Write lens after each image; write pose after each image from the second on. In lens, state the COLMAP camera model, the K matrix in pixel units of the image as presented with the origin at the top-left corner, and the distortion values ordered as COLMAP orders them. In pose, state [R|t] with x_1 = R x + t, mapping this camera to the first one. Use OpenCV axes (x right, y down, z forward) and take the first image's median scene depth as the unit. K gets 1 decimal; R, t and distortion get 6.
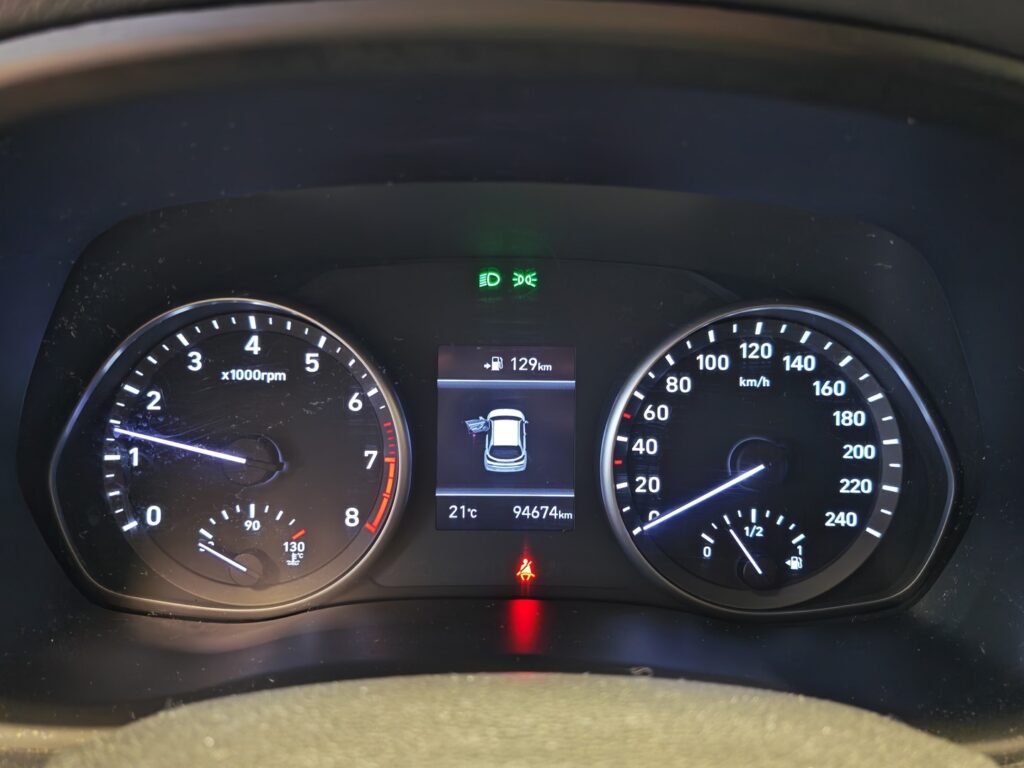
lens RADIAL K [[793.7, 0, 512.1], [0, 793.7, 386.7], [0, 0, 1]] dist [0.001903, -0.006609]
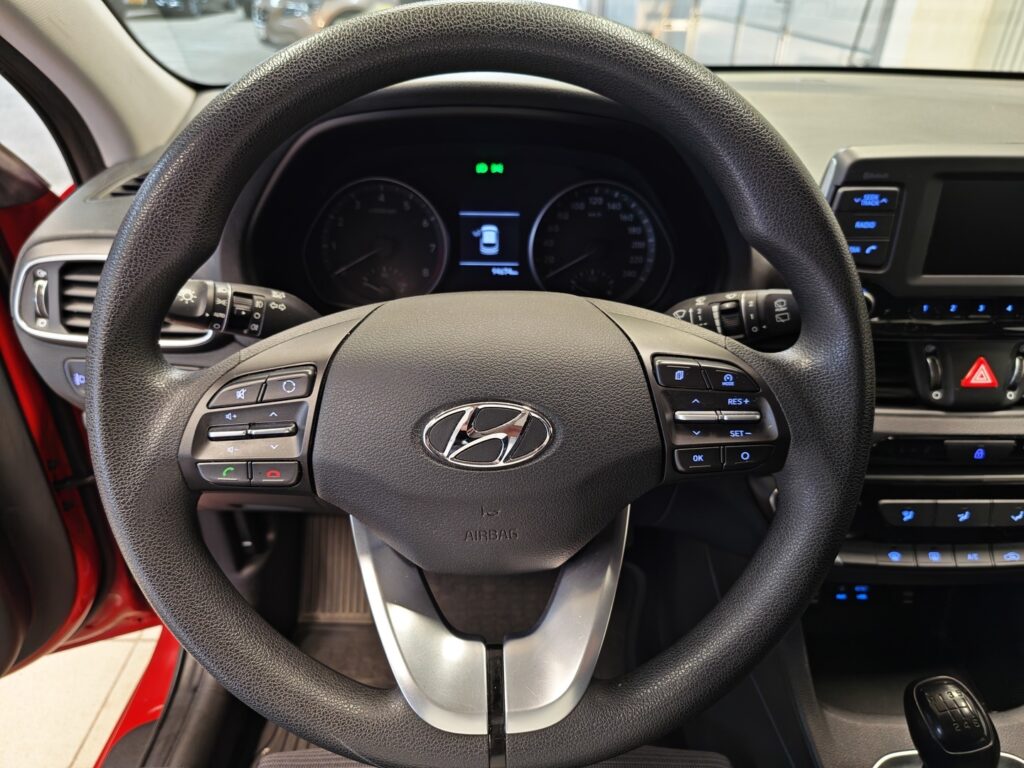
lens RADIAL K [[696.1, 0, 506.9], [0, 696.1, 391.7], [0, 0, 1]] dist [0.019588, -0.012614]
pose [[0.999982, 0.003933, -0.004442, 0.056086], [-0.002889, 0.976739, 0.214412, 0.064072], [0.005182, -0.214395, 0.976733, -1.135128]]
